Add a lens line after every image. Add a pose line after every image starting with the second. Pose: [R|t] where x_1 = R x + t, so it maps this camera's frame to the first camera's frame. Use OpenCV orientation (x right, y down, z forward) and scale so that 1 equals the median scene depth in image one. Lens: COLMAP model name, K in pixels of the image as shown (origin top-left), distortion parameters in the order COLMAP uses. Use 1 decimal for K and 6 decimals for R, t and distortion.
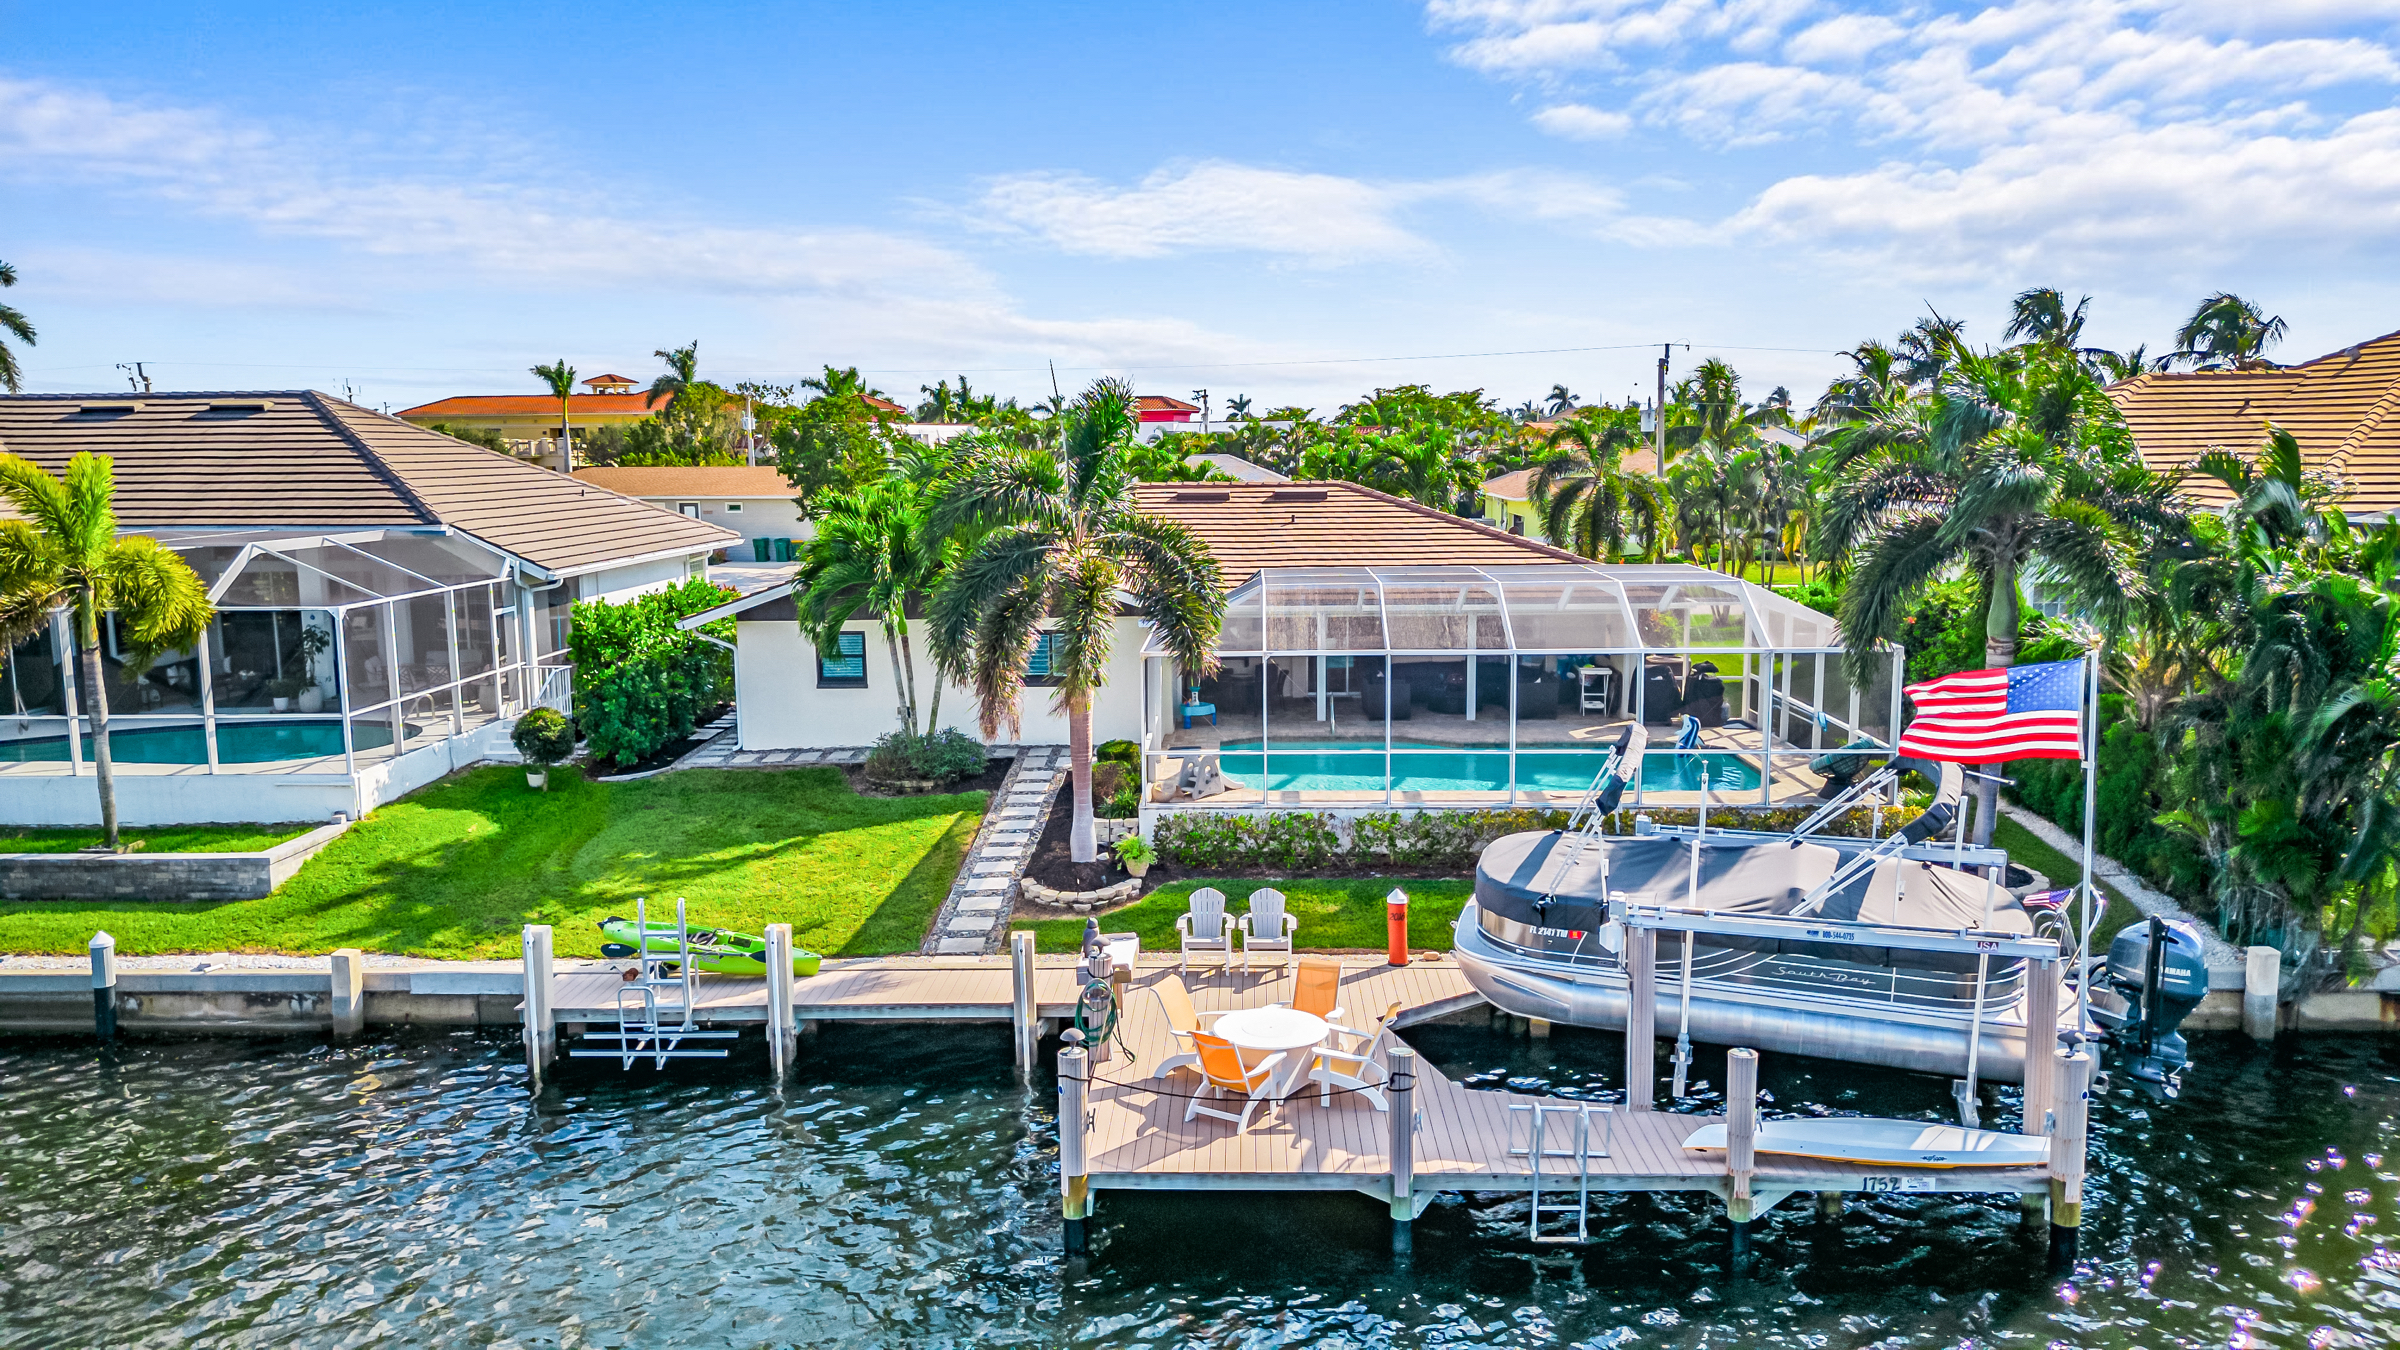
lens RADIAL K [[1656.9, 0, 1200.0], [0, 1656.9, 675.0], [0, 0, 1]] dist [0.064903, -0.067540]
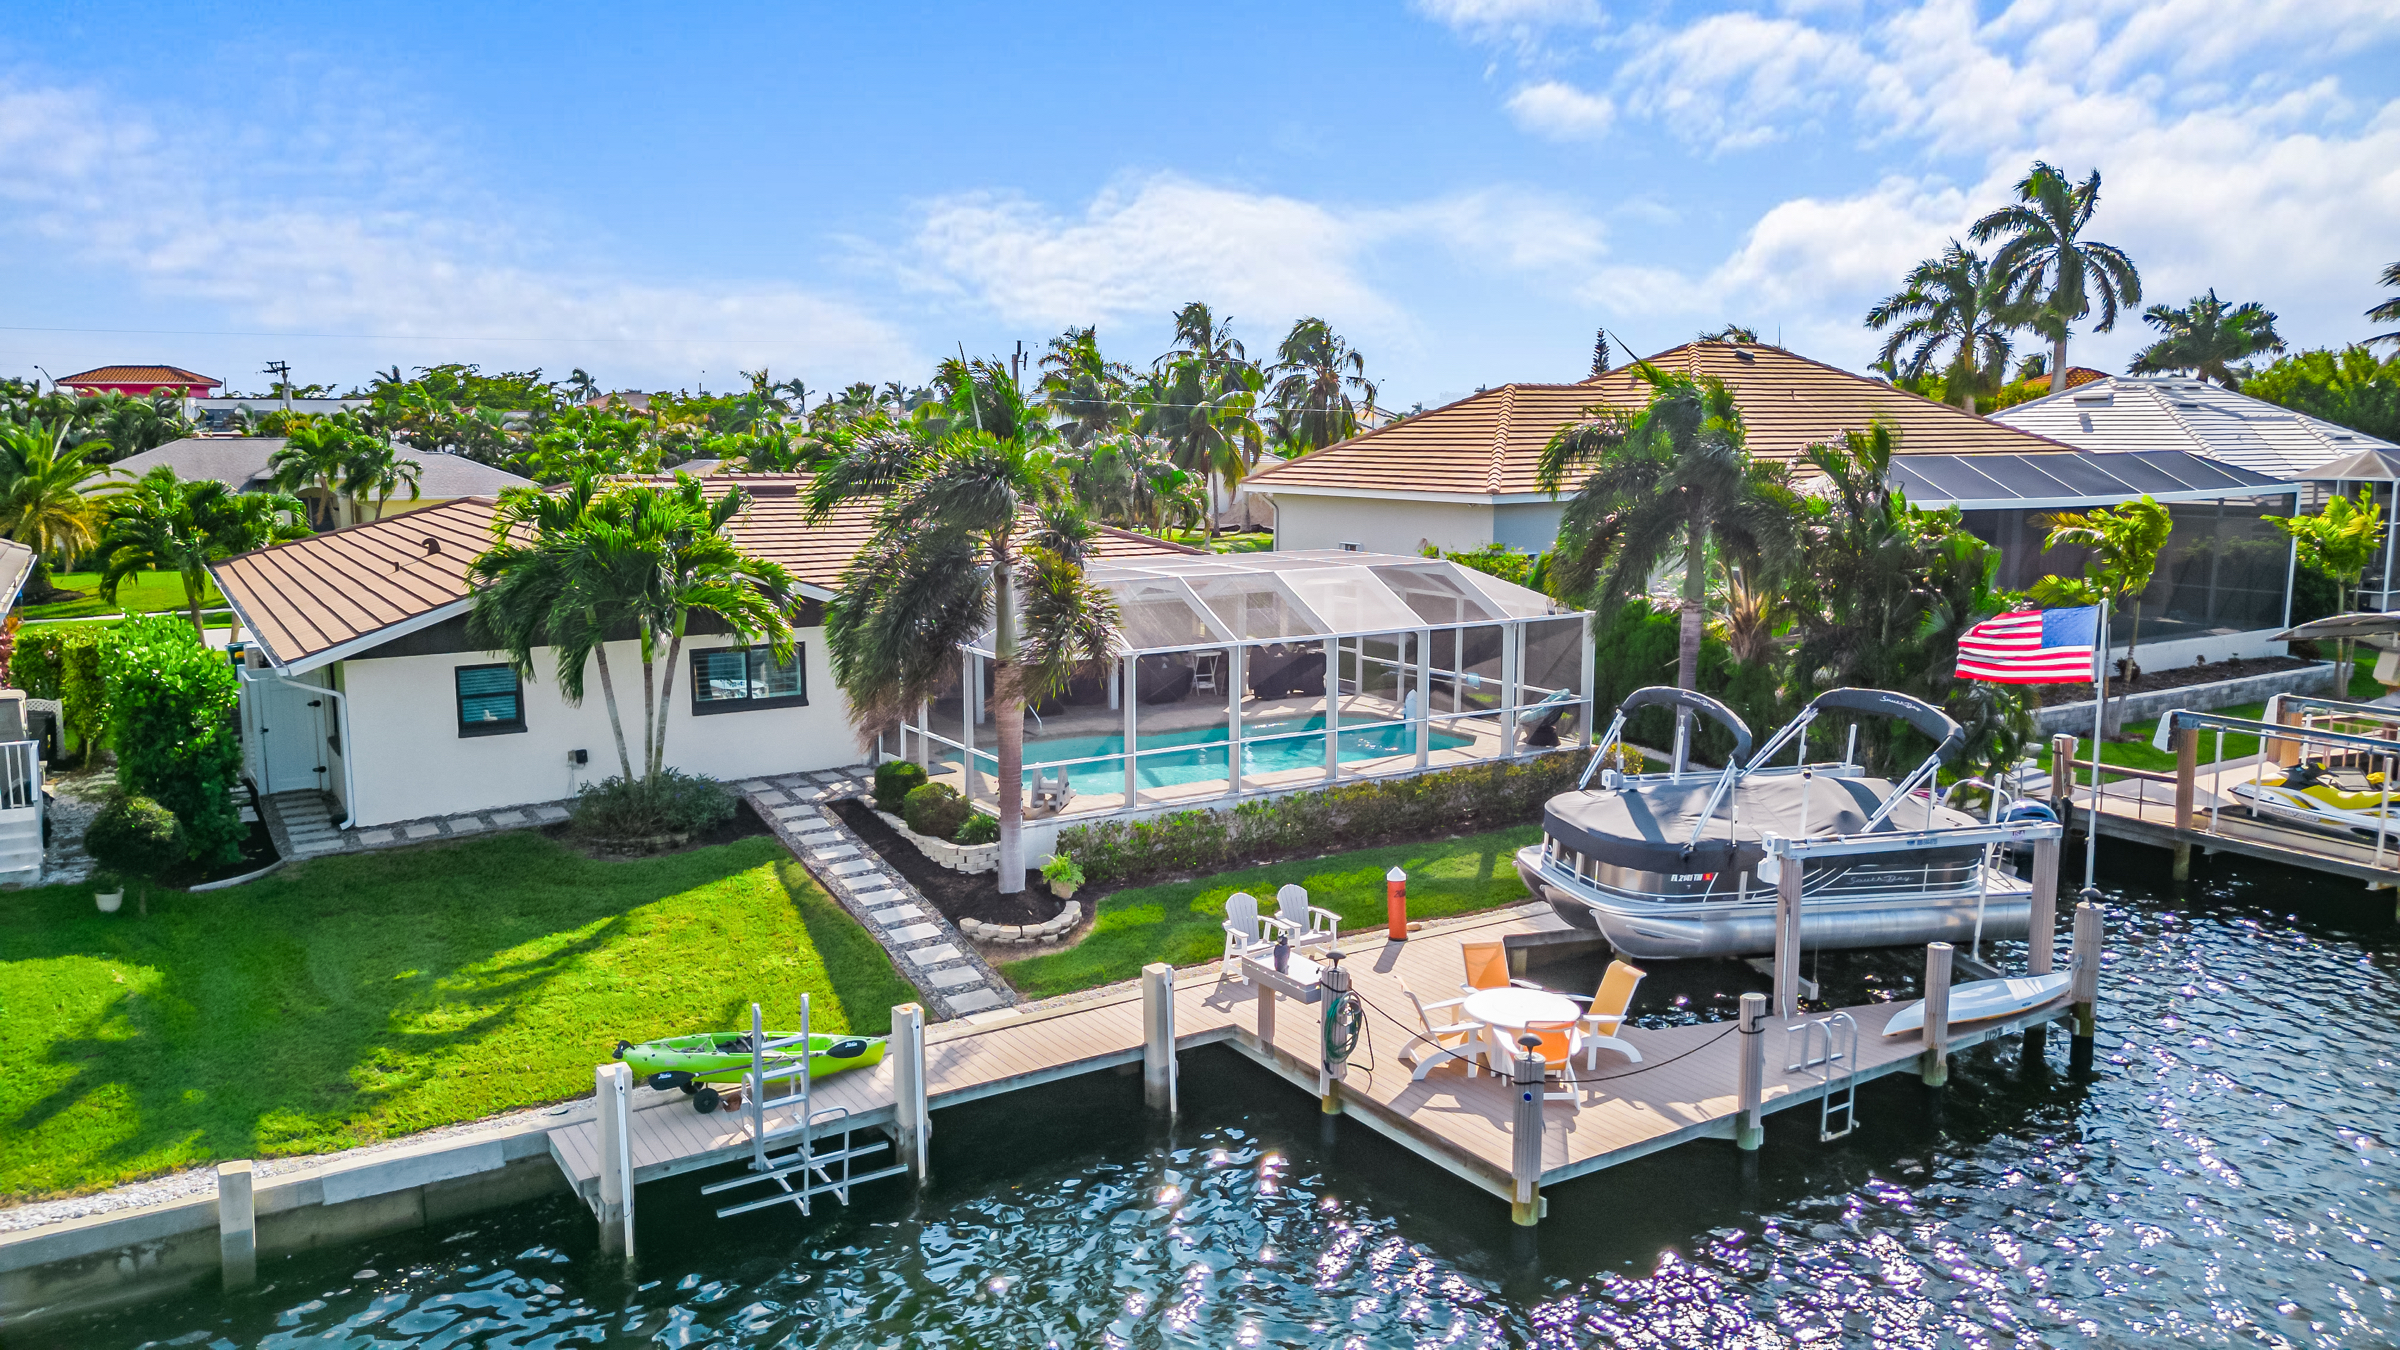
lens RADIAL K [[1656.9, 0, 1200.0], [0, 1656.9, 675.0], [0, 0, 1]] dist [0.064903, -0.067540]
pose [[0.828835, -0.072887, 0.554725, -0.539203], [0.068869, 0.997229, 0.028130, -0.028828], [-0.555239, 0.014888, 0.831558, 0.195323]]
